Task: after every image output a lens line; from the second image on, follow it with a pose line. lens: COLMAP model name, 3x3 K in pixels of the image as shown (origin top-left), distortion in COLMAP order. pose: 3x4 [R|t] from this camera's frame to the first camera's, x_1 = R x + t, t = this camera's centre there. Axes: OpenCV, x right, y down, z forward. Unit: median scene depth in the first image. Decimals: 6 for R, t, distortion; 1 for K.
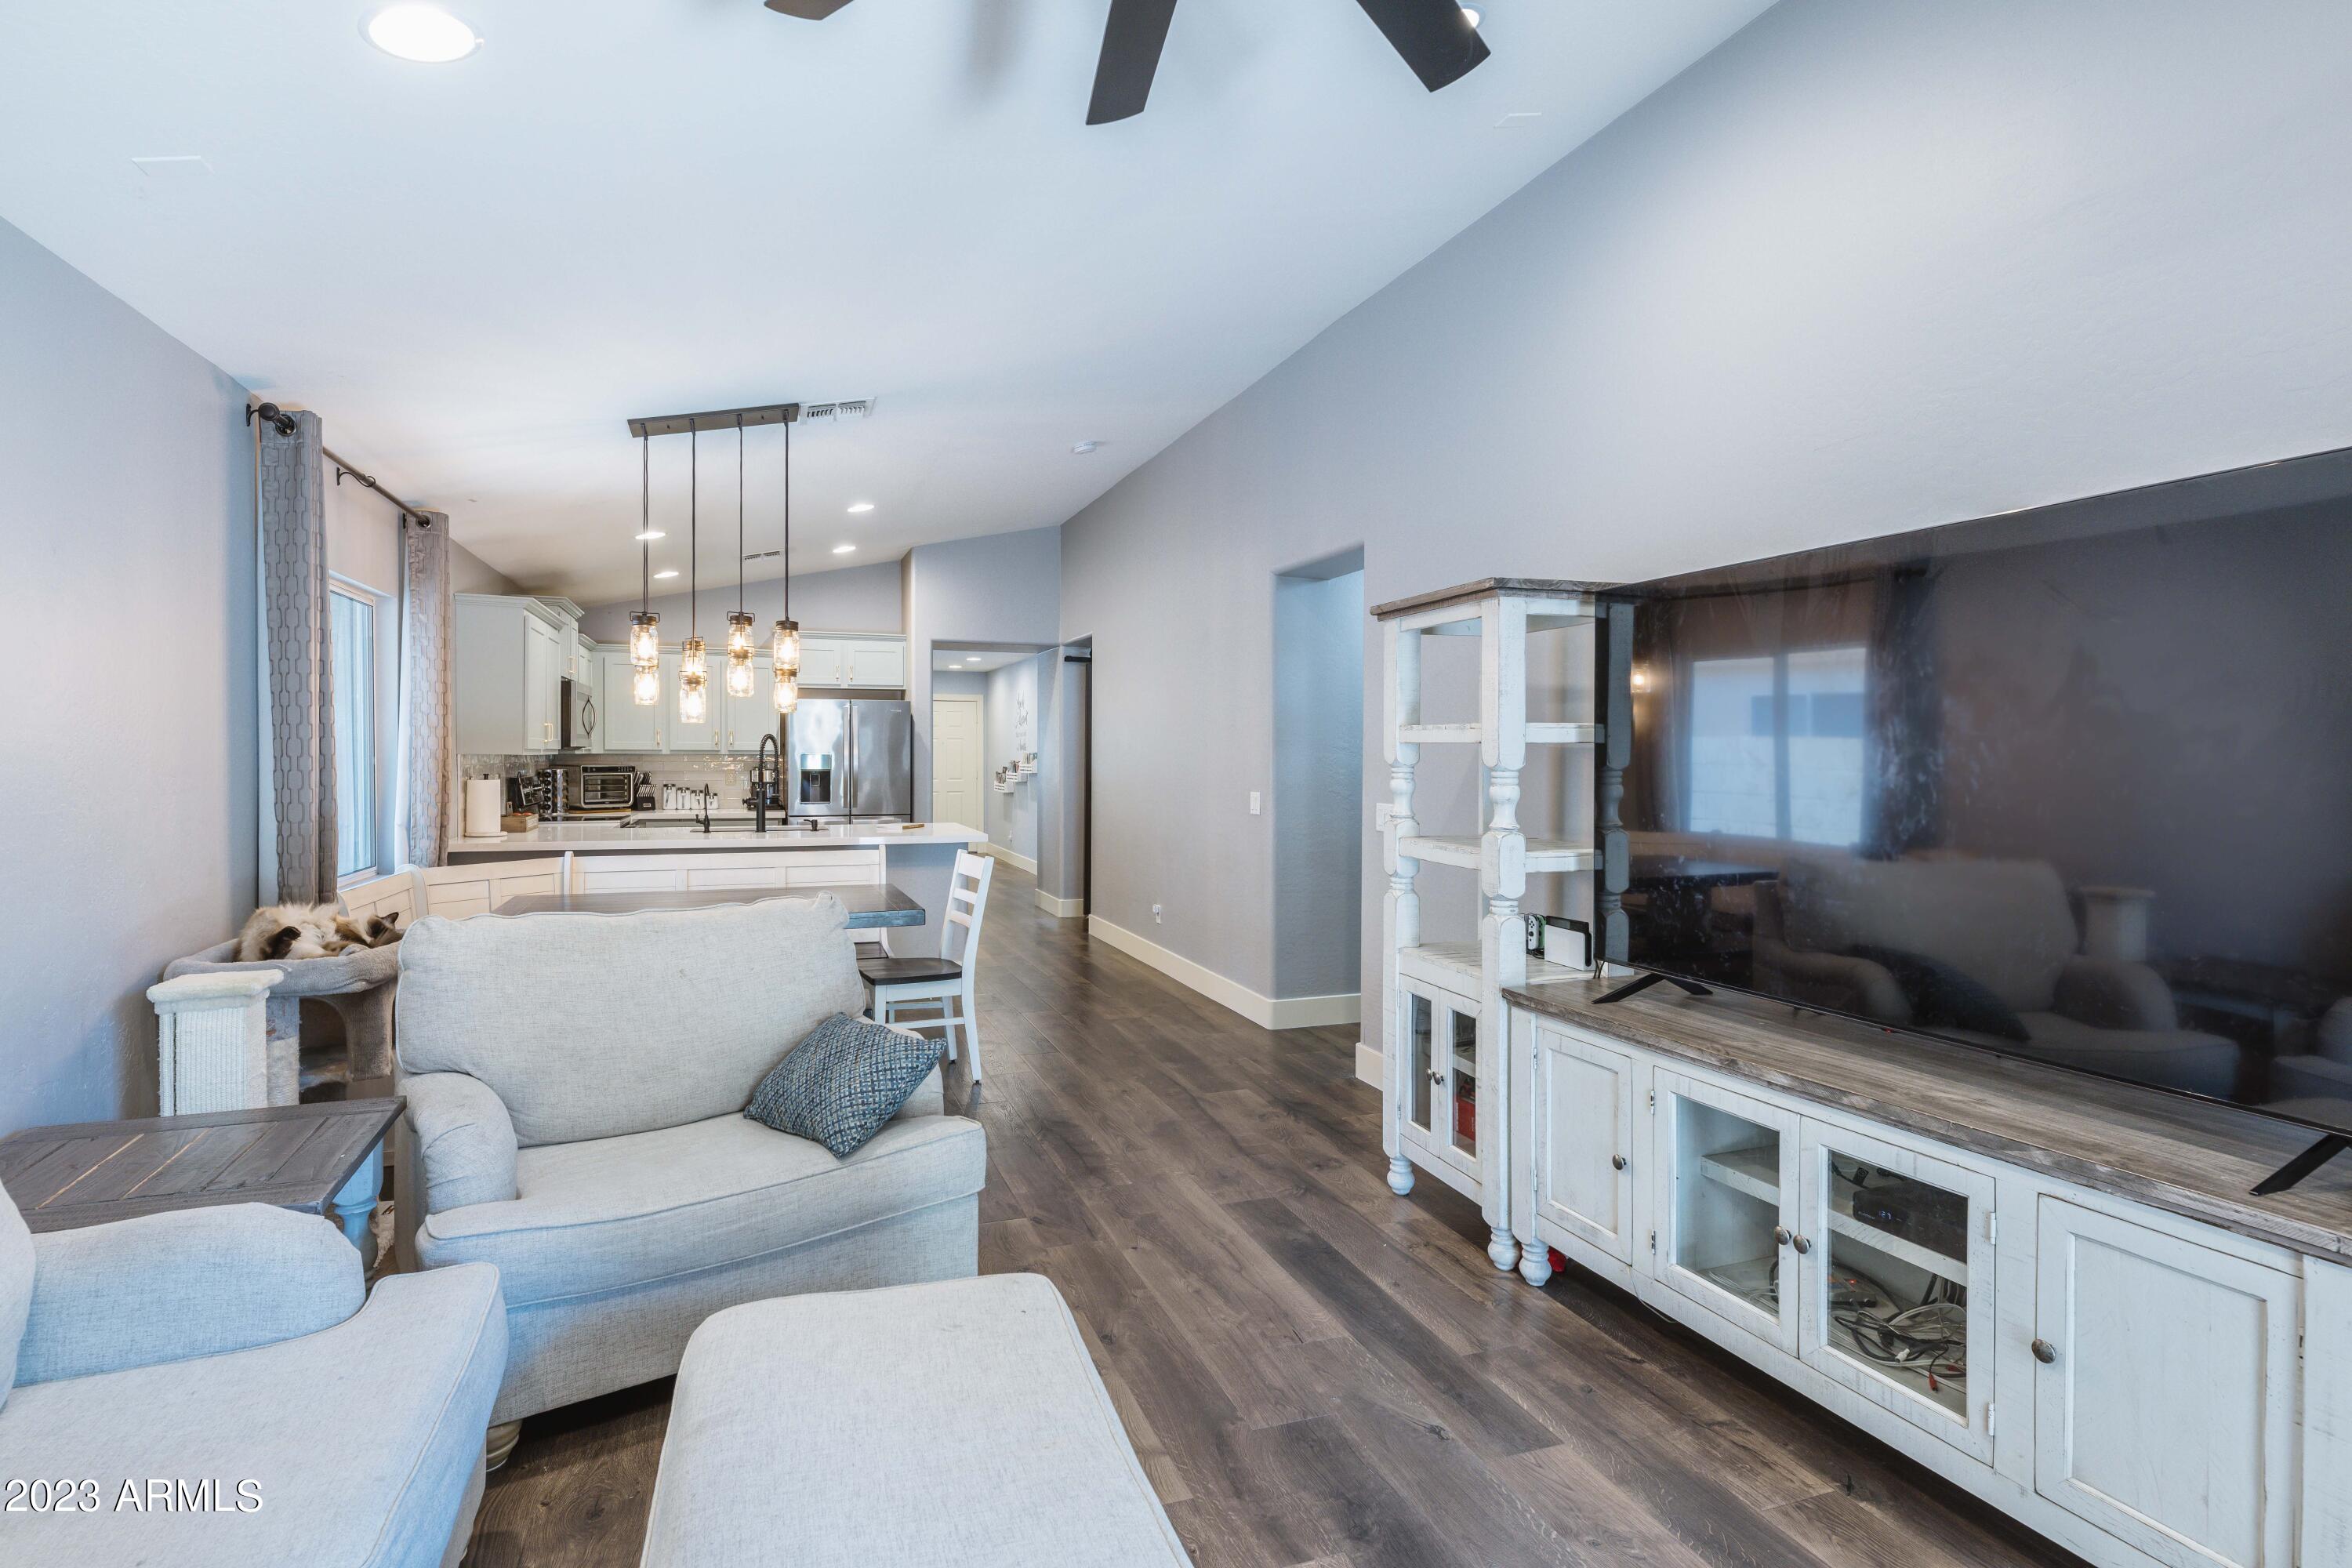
lens RADIAL K [[1199.0, 0, 1164.5], [0, 1199.0, 766.9], [0, 0, 1]] dist [-0.003639, -0.000216]
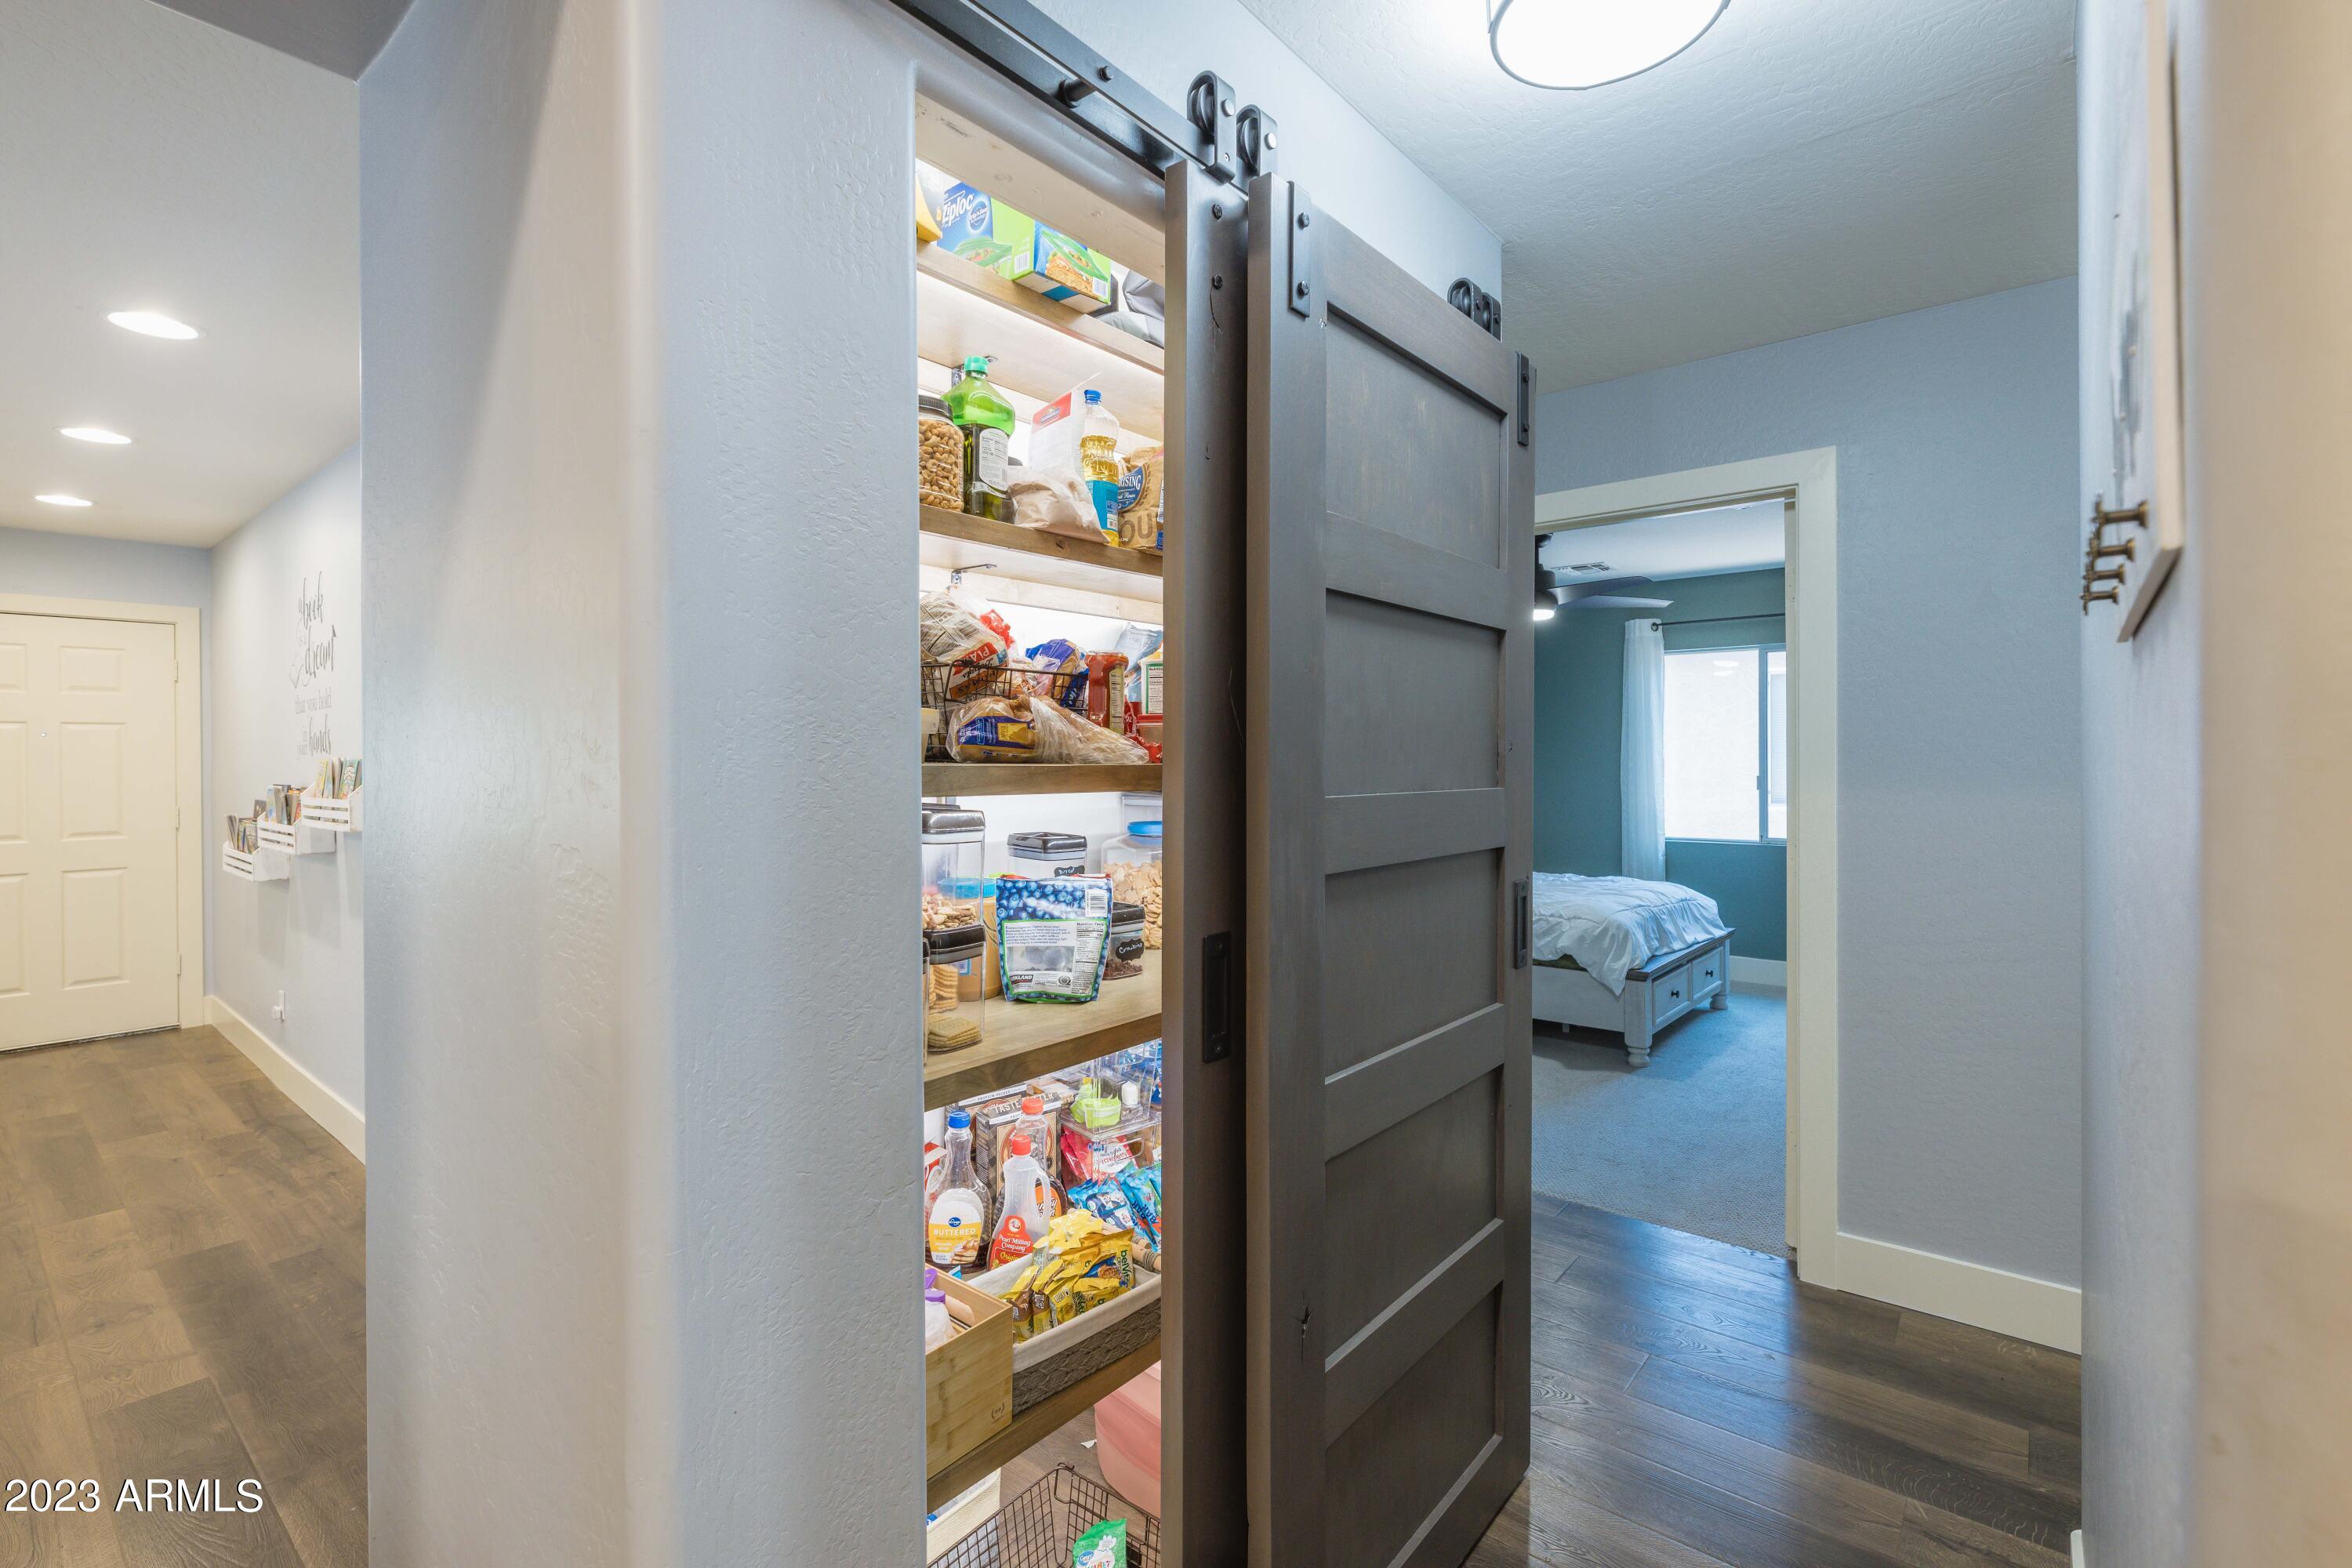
lens RADIAL K [[1048.3, 0, 1175.2], [0, 1048.3, 760.8], [0, 0, 1]] dist [0.001462, -0.000254]
pose [[0.857923, -0.007998, 0.513716, -0.097992], [0.012162, 0.999915, -0.004742, -0.011183], [-0.513634, 0.010316, 0.857947, 0.951678]]
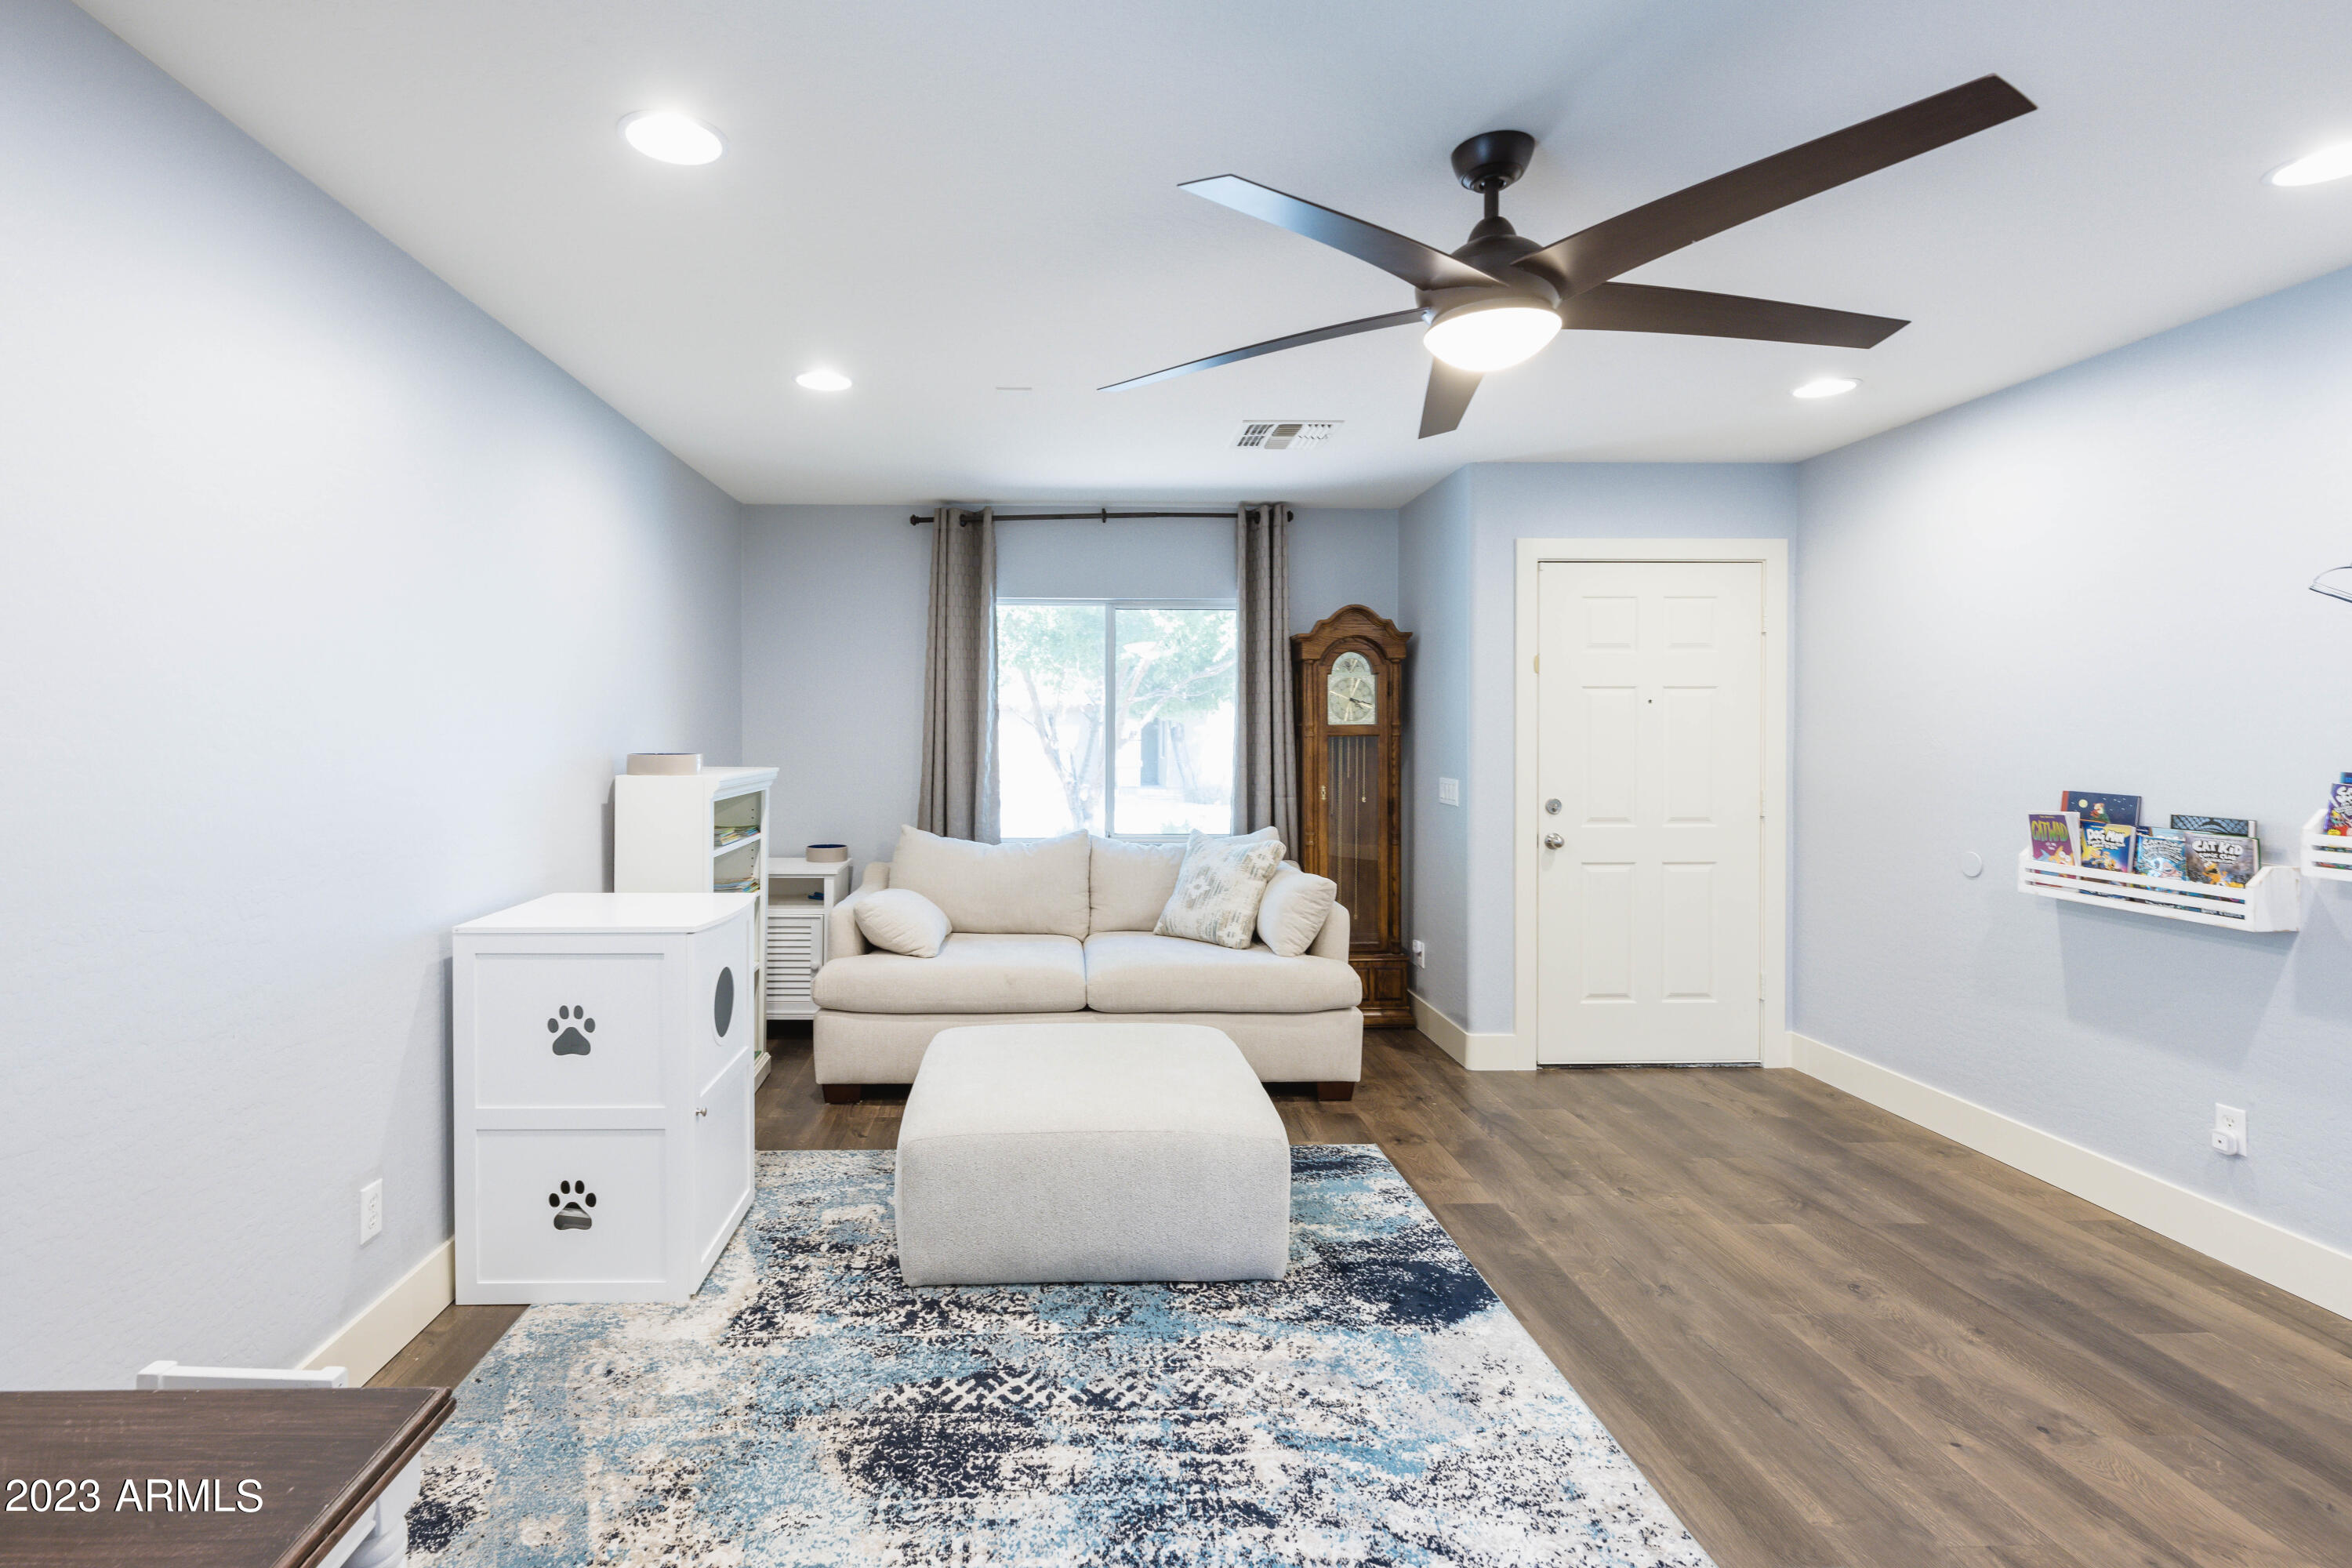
lens RADIAL K [[1078.4, 0, 1062.6], [0, 1078.4, 749.4], [0, 0, 1]] dist [-0.001156, -0.000415]
pose [[0.951324, -0.002180, -0.308185, -0.409429], [0.002856, 0.999994, 0.001742, -0.014920], [0.308179, -0.002537, 0.951325, 1.176729]]
